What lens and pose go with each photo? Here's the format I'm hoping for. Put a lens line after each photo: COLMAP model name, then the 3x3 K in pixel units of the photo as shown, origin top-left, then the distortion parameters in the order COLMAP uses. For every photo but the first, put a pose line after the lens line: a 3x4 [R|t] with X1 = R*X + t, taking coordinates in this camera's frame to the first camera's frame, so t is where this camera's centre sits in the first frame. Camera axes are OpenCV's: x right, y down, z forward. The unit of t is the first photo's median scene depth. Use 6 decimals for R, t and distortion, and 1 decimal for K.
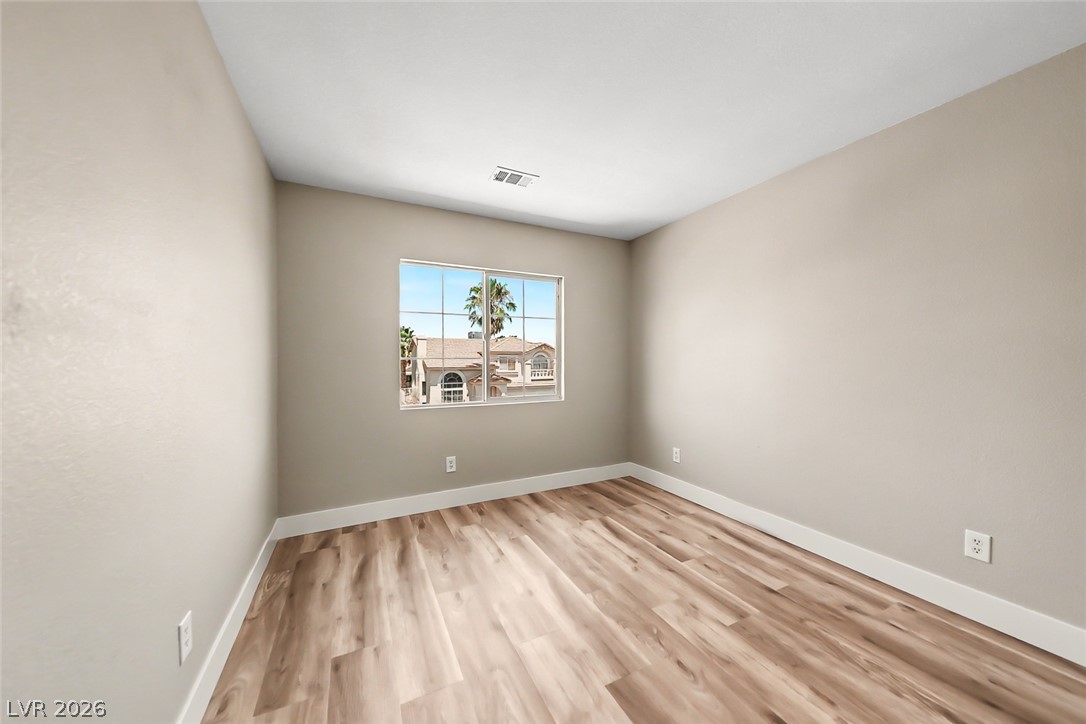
lens RADIAL K [[377.9, 0, 545.9], [0, 377.9, 355.3], [0, 0, 1]] dist [0.016742, -0.006715]
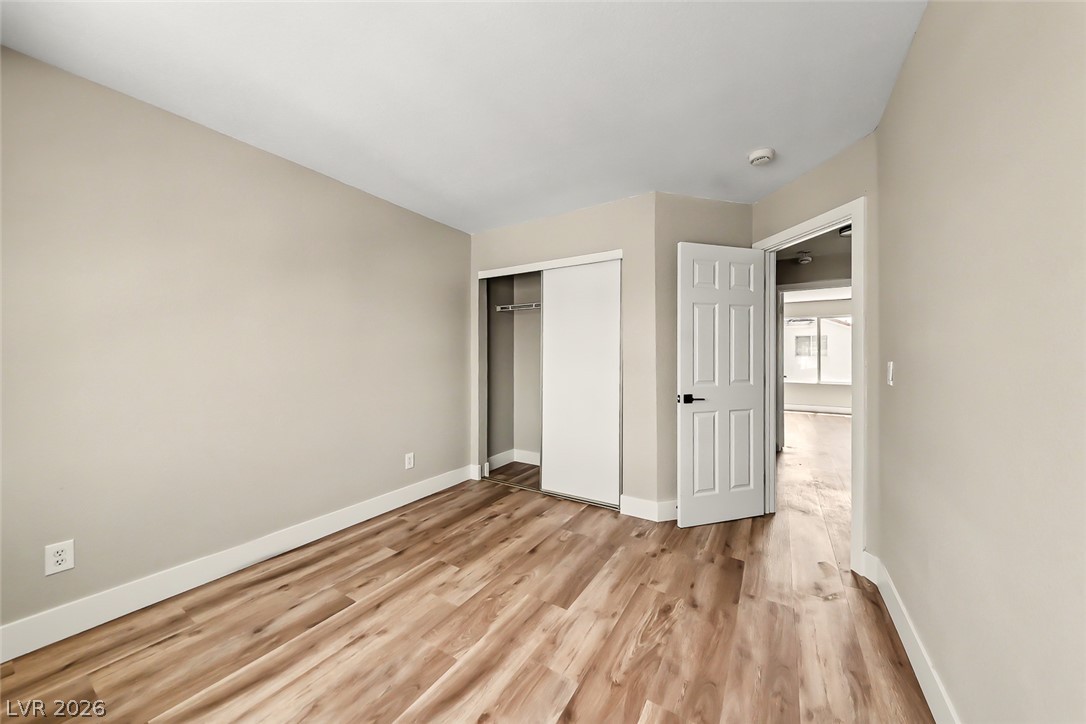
lens RADIAL K [[377.9, 0, 535.8], [0, 377.9, 365.1], [0, 0, 1]] dist [0.016742, -0.006715]
pose [[-0.515362, -0.014094, 0.856857, -0.610813], [-0.012527, 0.999882, 0.008912, 0.017316], [-0.856881, -0.006141, -0.515477, 1.215705]]
